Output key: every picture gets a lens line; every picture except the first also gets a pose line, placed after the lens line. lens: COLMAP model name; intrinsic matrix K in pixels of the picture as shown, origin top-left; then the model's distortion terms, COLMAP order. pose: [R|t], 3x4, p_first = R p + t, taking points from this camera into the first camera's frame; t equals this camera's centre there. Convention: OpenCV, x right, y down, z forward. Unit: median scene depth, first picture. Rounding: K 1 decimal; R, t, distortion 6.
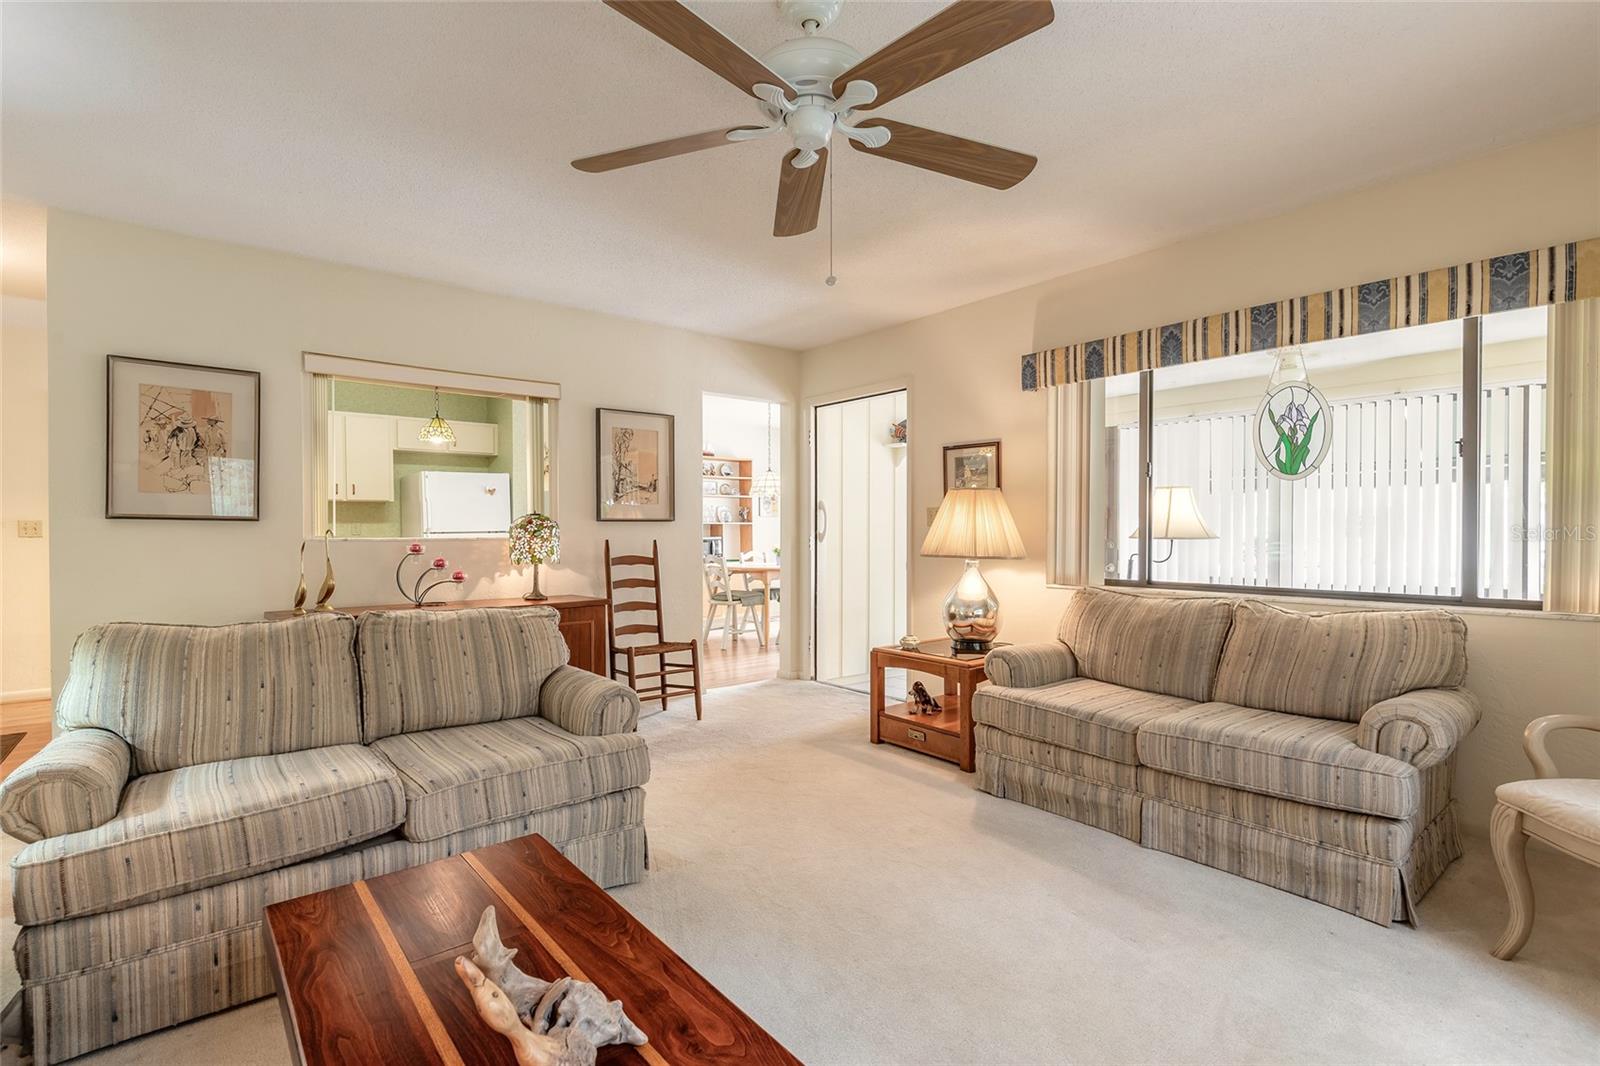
lens RADIAL K [[741.1, 0, 771.3], [0, 741.1, 539.0], [0, 0, 1]] dist [0.006764, -0.000596]
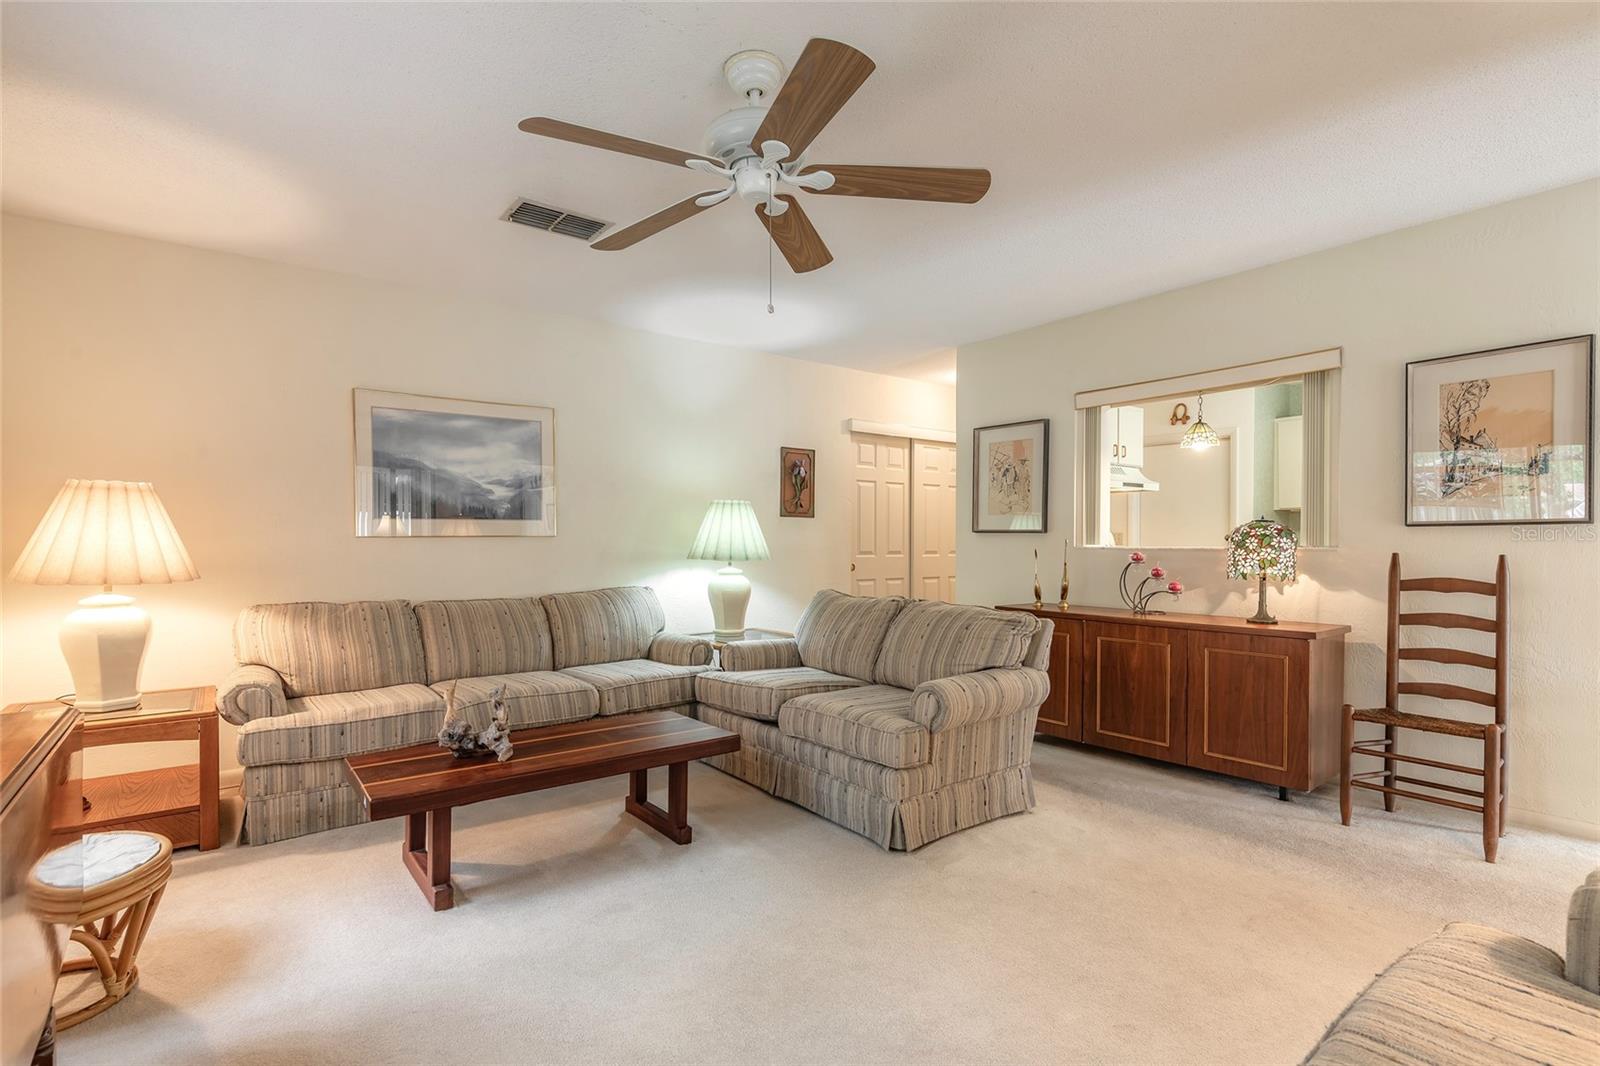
lens RADIAL K [[751.2, 0, 780.4], [0, 751.2, 542.3], [0, 0, 1]] dist [0.002941, -0.000069]
pose [[-0.023255, 0.001494, -0.999728, 0.575152], [-0.011179, 0.999936, 0.001754, -0.004462], [0.999667, 0.011216, -0.023236, 0.512014]]
